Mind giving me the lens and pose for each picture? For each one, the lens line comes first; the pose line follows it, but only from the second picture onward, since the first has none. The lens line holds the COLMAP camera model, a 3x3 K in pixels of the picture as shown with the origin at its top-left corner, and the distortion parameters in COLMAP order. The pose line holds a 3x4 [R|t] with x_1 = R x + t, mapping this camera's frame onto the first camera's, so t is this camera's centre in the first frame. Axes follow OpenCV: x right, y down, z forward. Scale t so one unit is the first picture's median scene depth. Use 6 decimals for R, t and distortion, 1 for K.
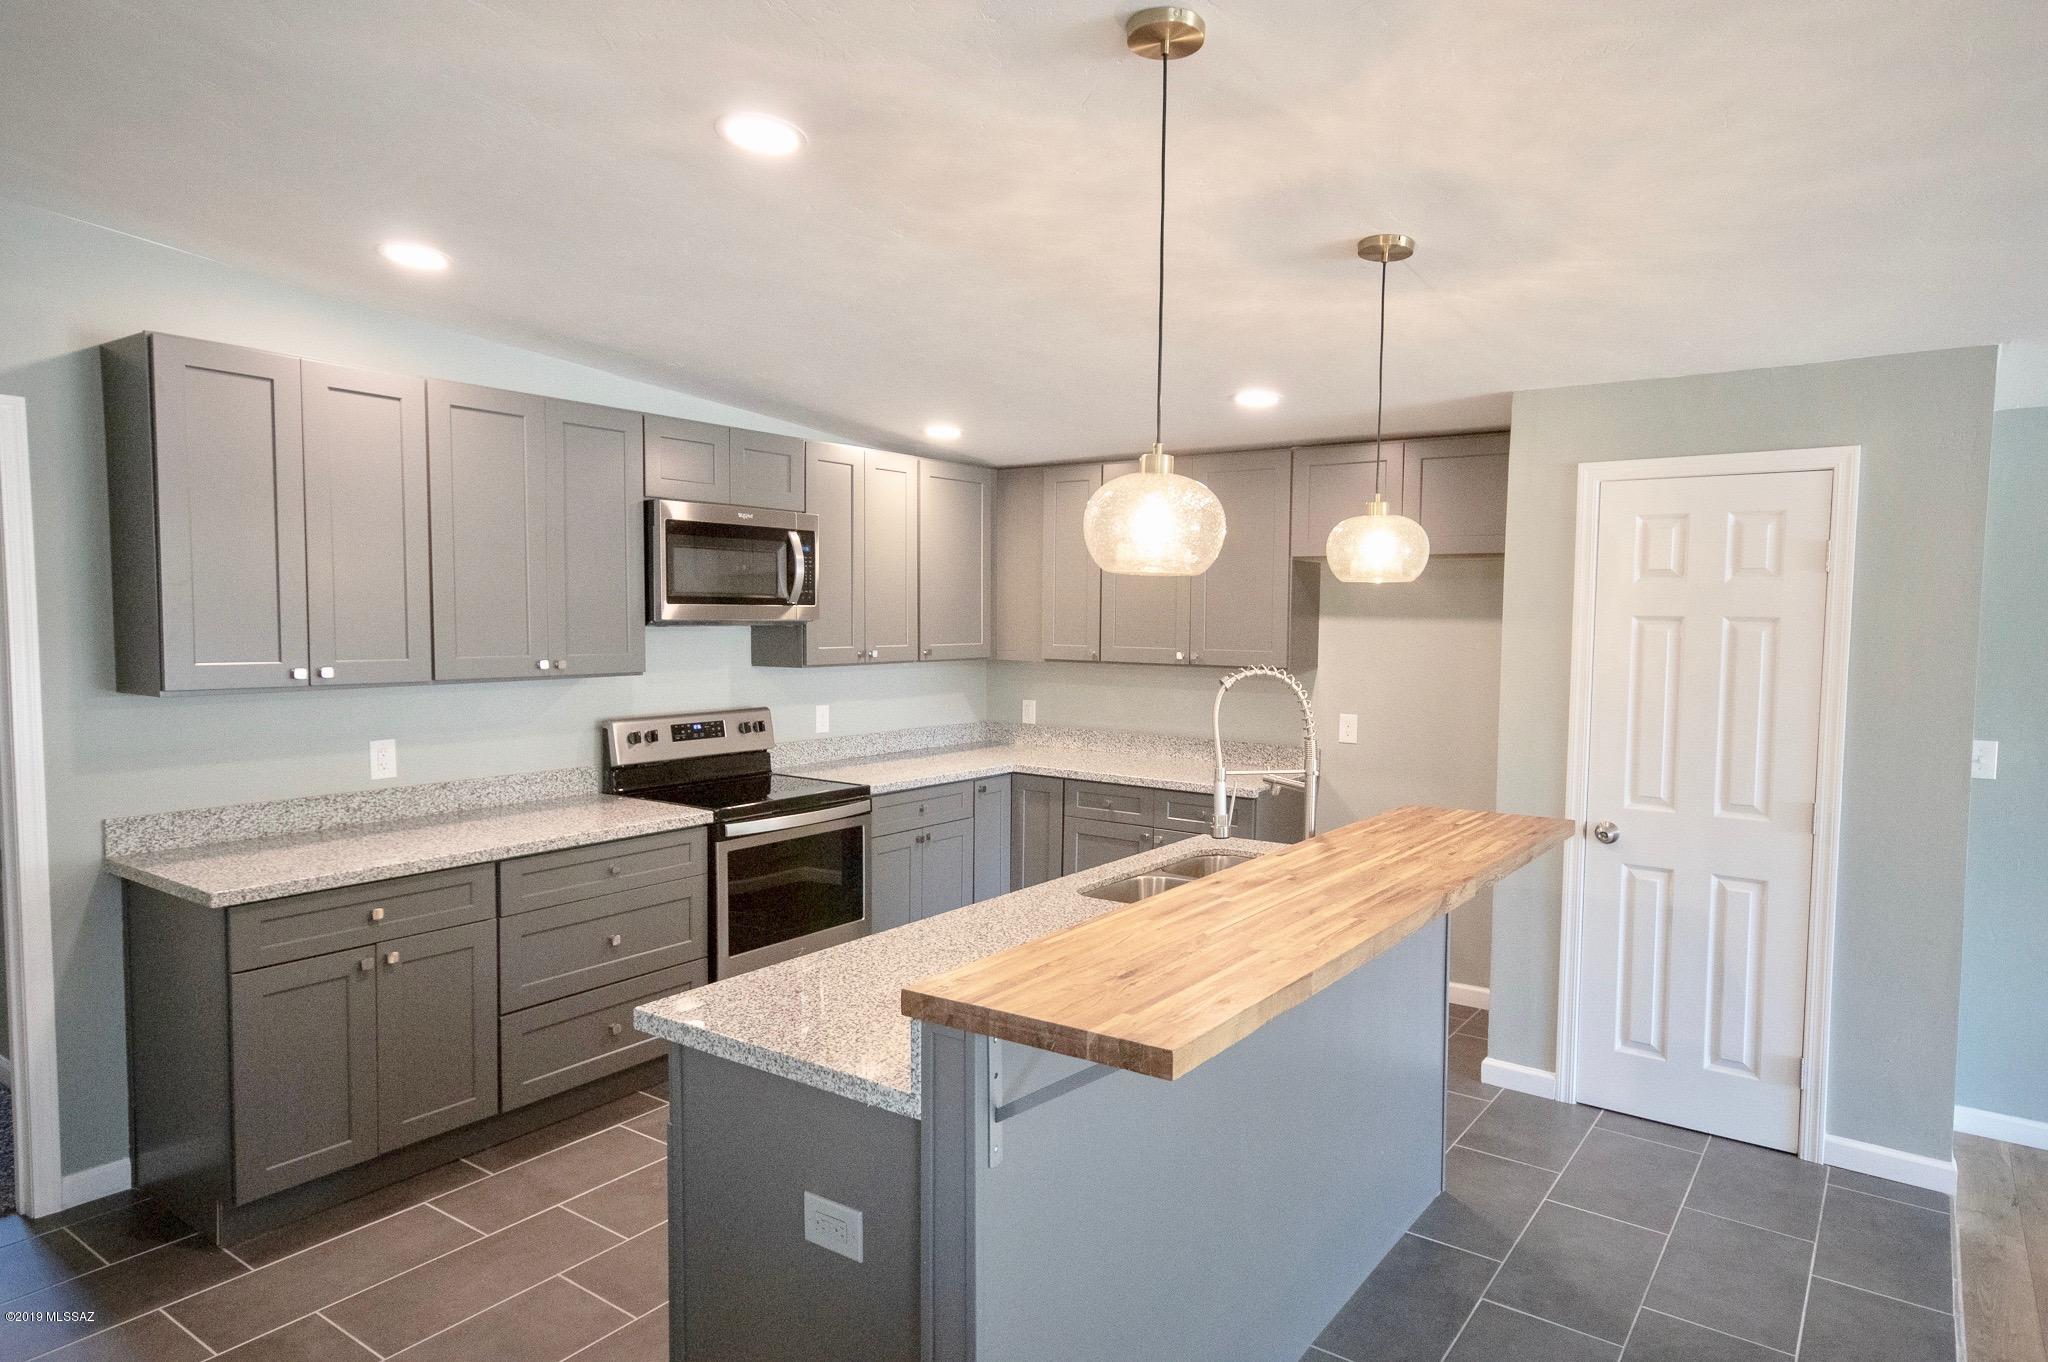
lens RADIAL K [[1222.2, 0, 1034.9], [0, 1222.2, 689.3], [0, 0, 1]] dist [0.016962, 0.009738]
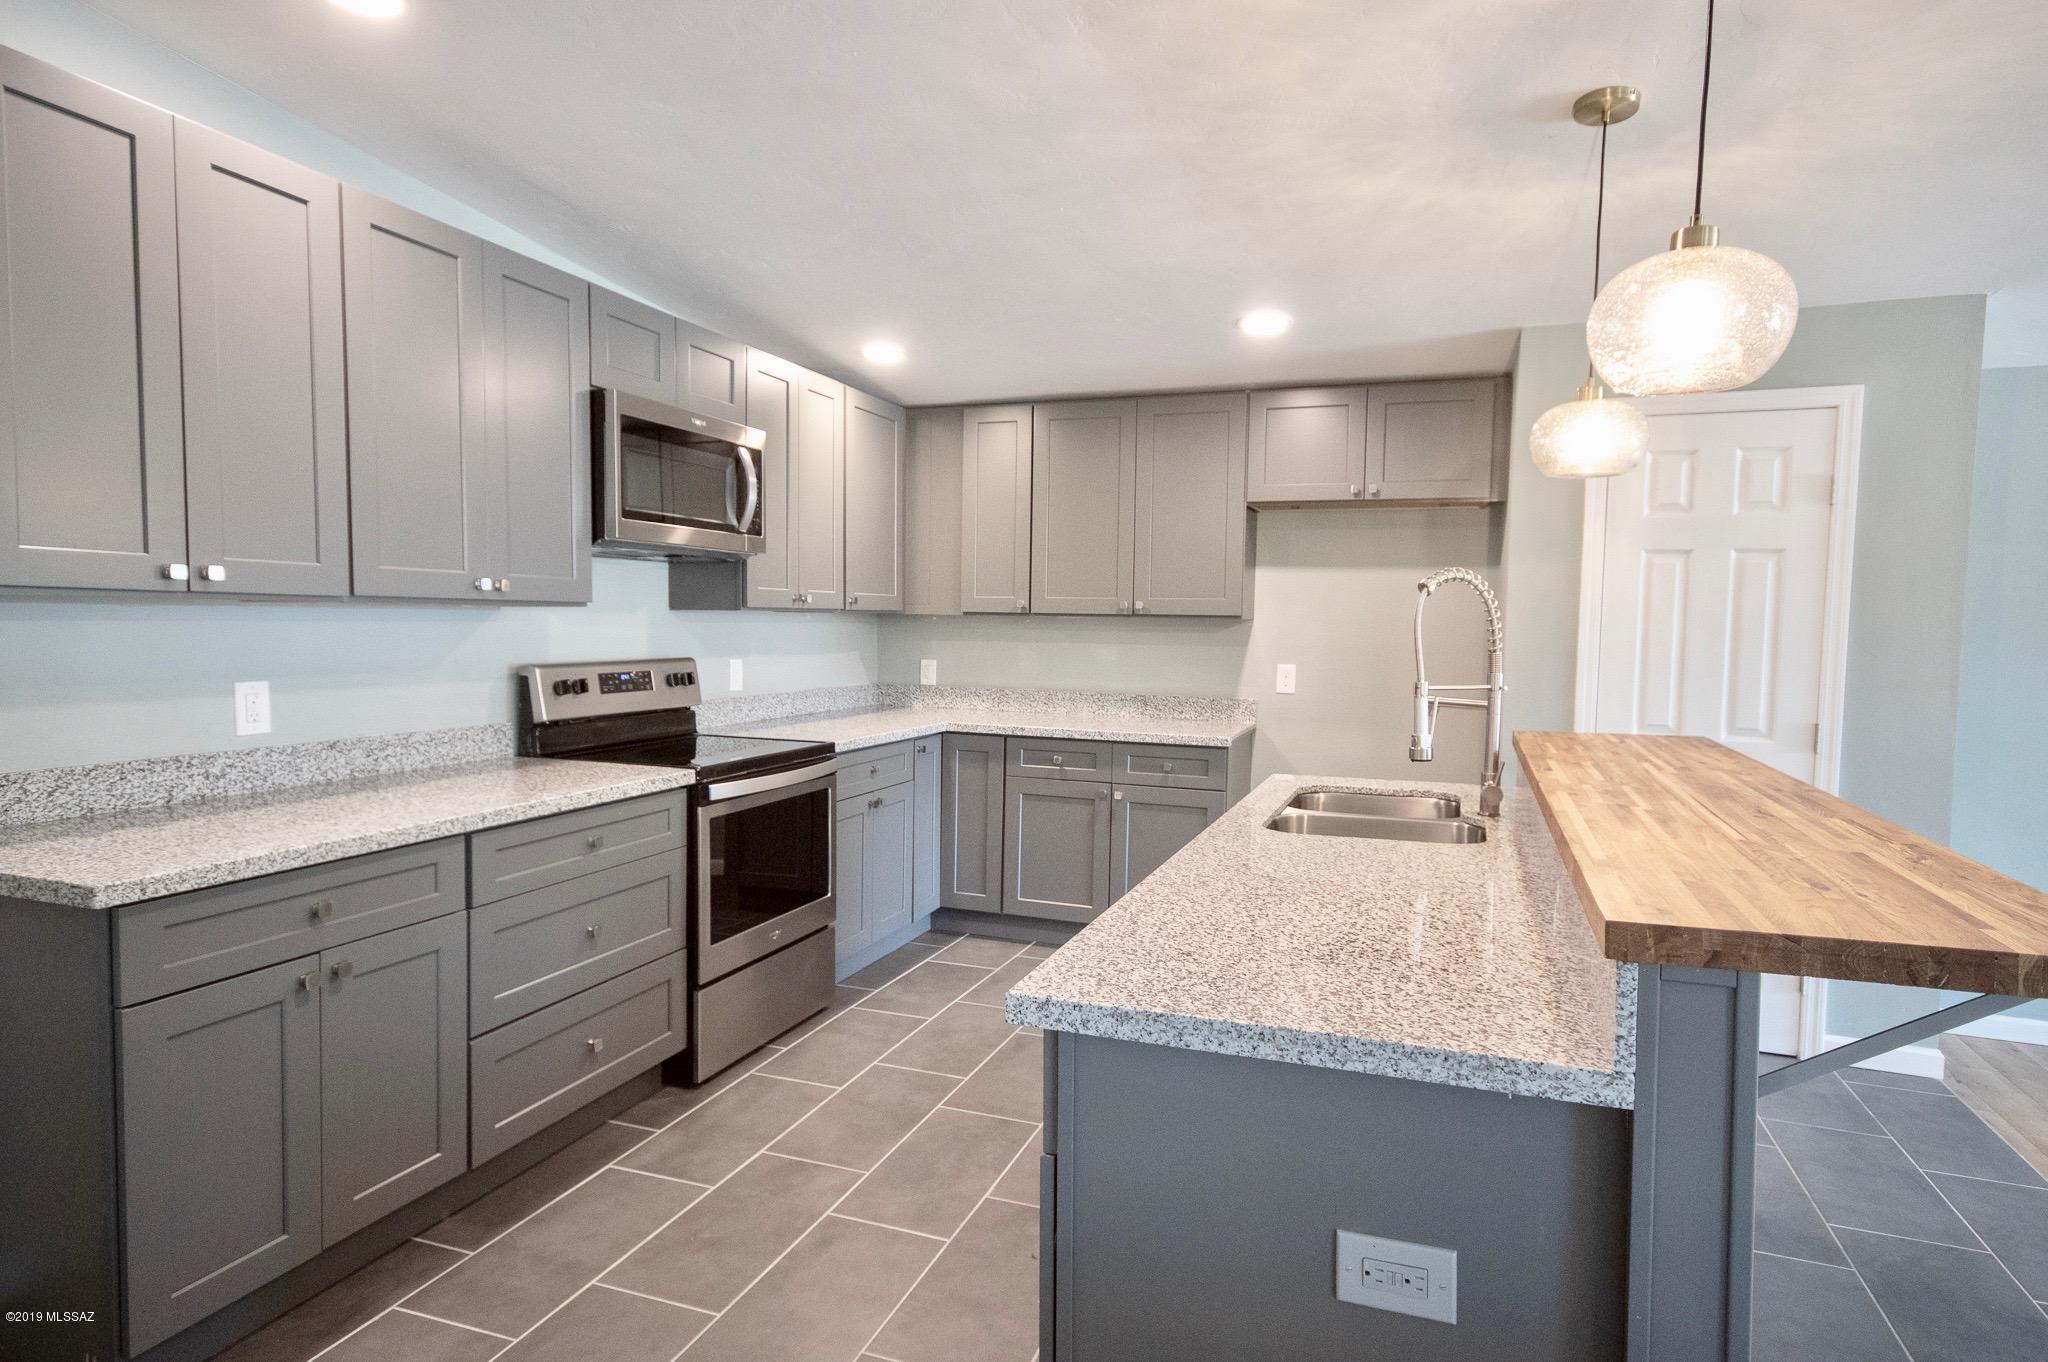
lens RADIAL K [[1141.3, 0, 1031.6], [0, 1141.3, 687.5], [0, 0, 1]] dist [0.021141, -0.000500]
pose [[0.962975, -0.011334, 0.269352, -0.282698], [0.011808, 0.999930, -0.000139, 0.053006], [-0.269331, 0.003314, 0.963042, 0.224006]]
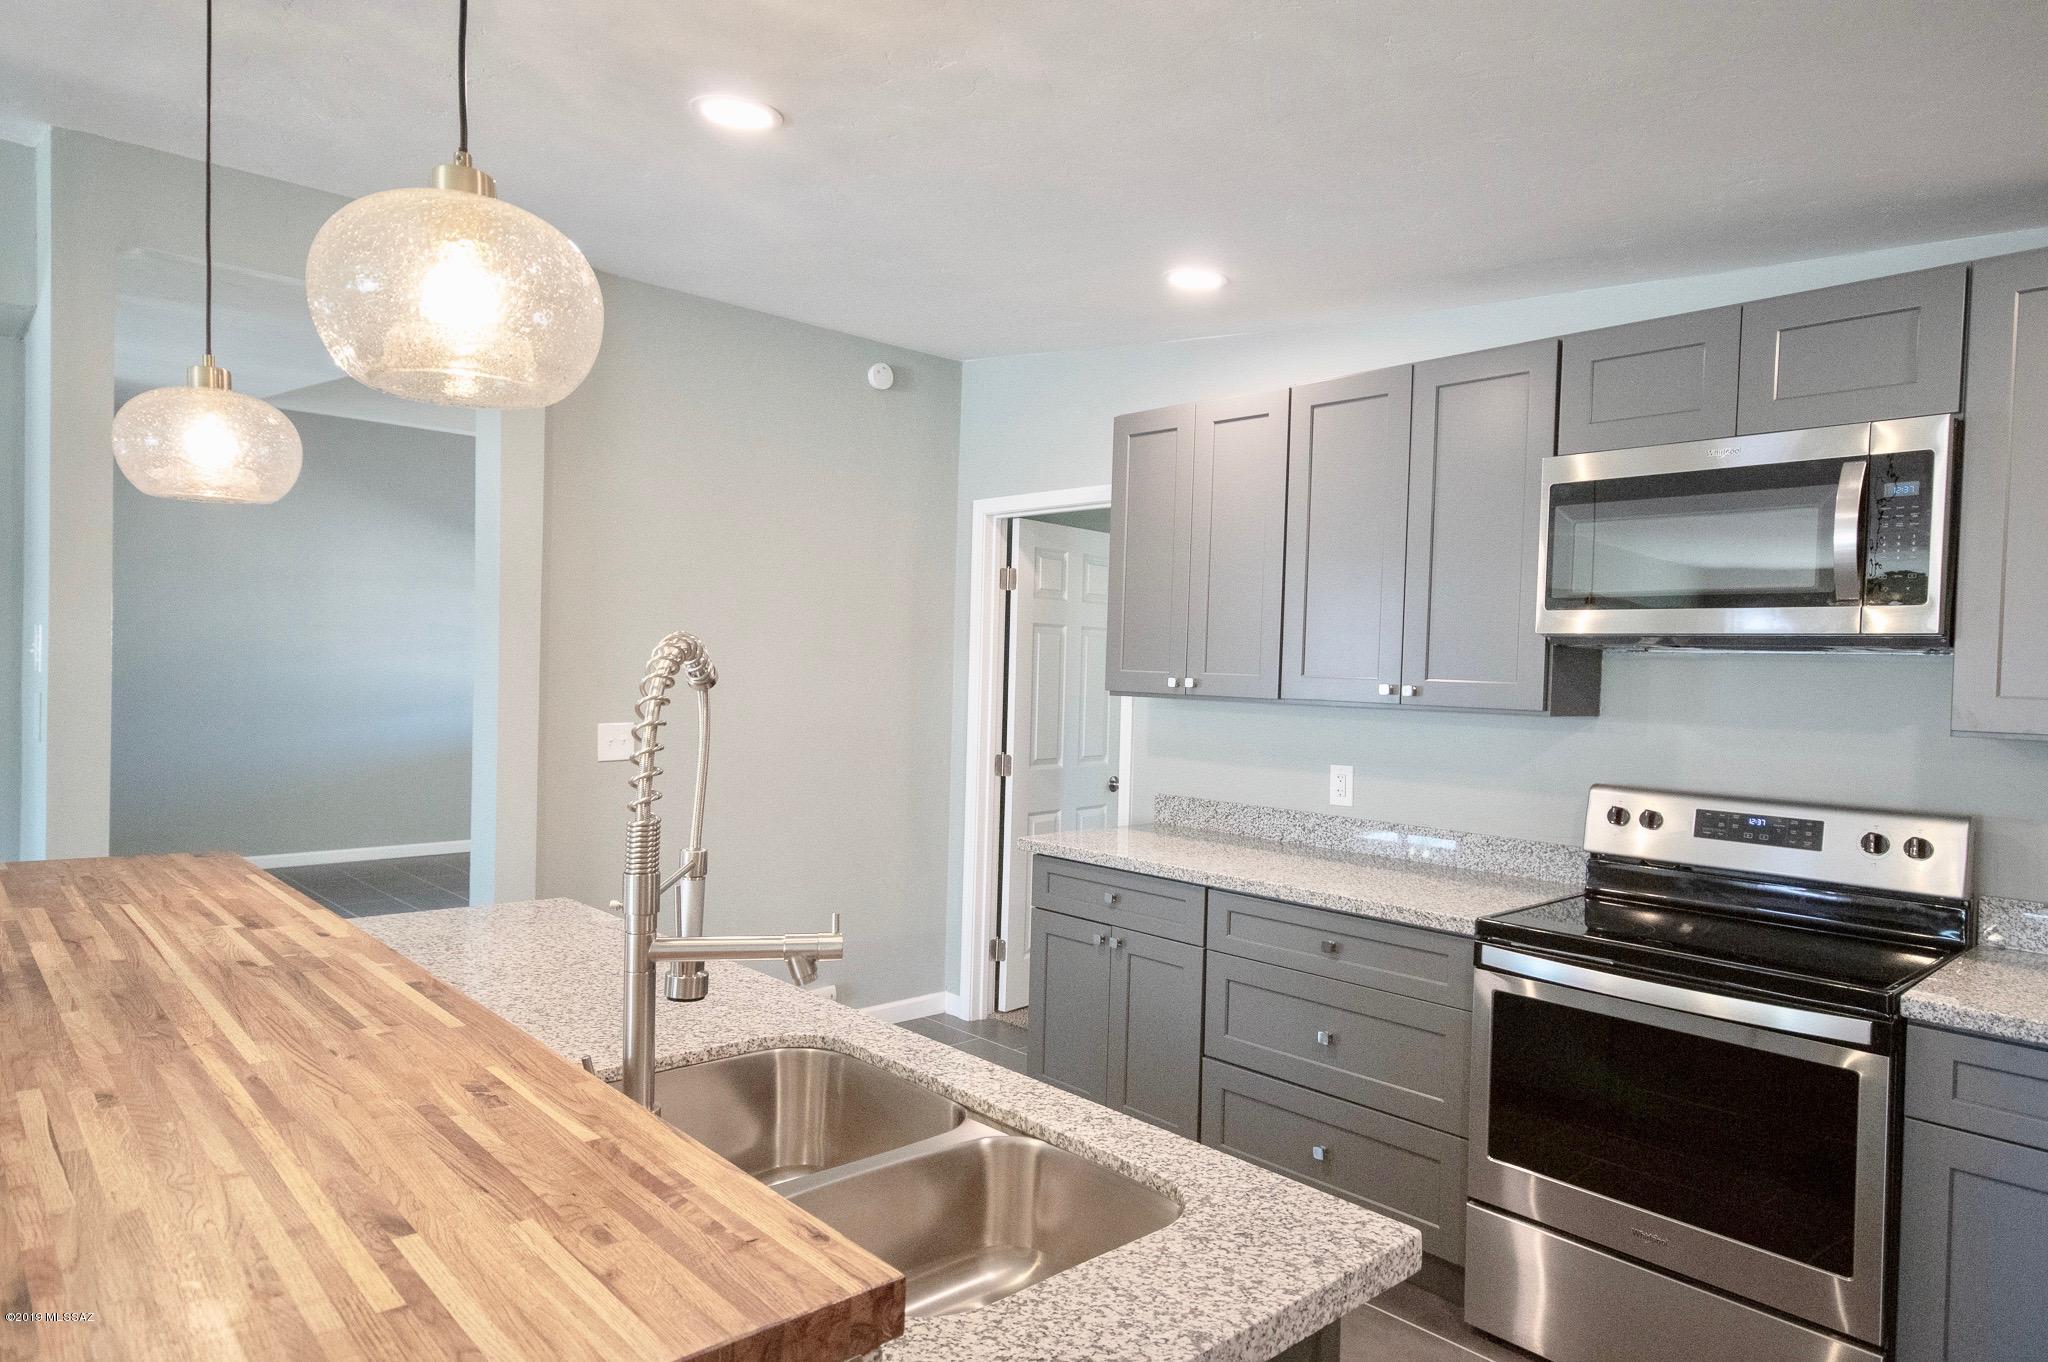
lens RADIAL K [[1222.2, 0, 1012.7], [0, 1222.2, 686.8], [0, 0, 1]] dist [0.016962, 0.009738]
pose [[-0.203108, -0.000203, -0.979156, 0.483036], [-0.094524, 0.995334, 0.019401, -0.014872], [0.974583, 0.096494, -0.202179, 0.987601]]
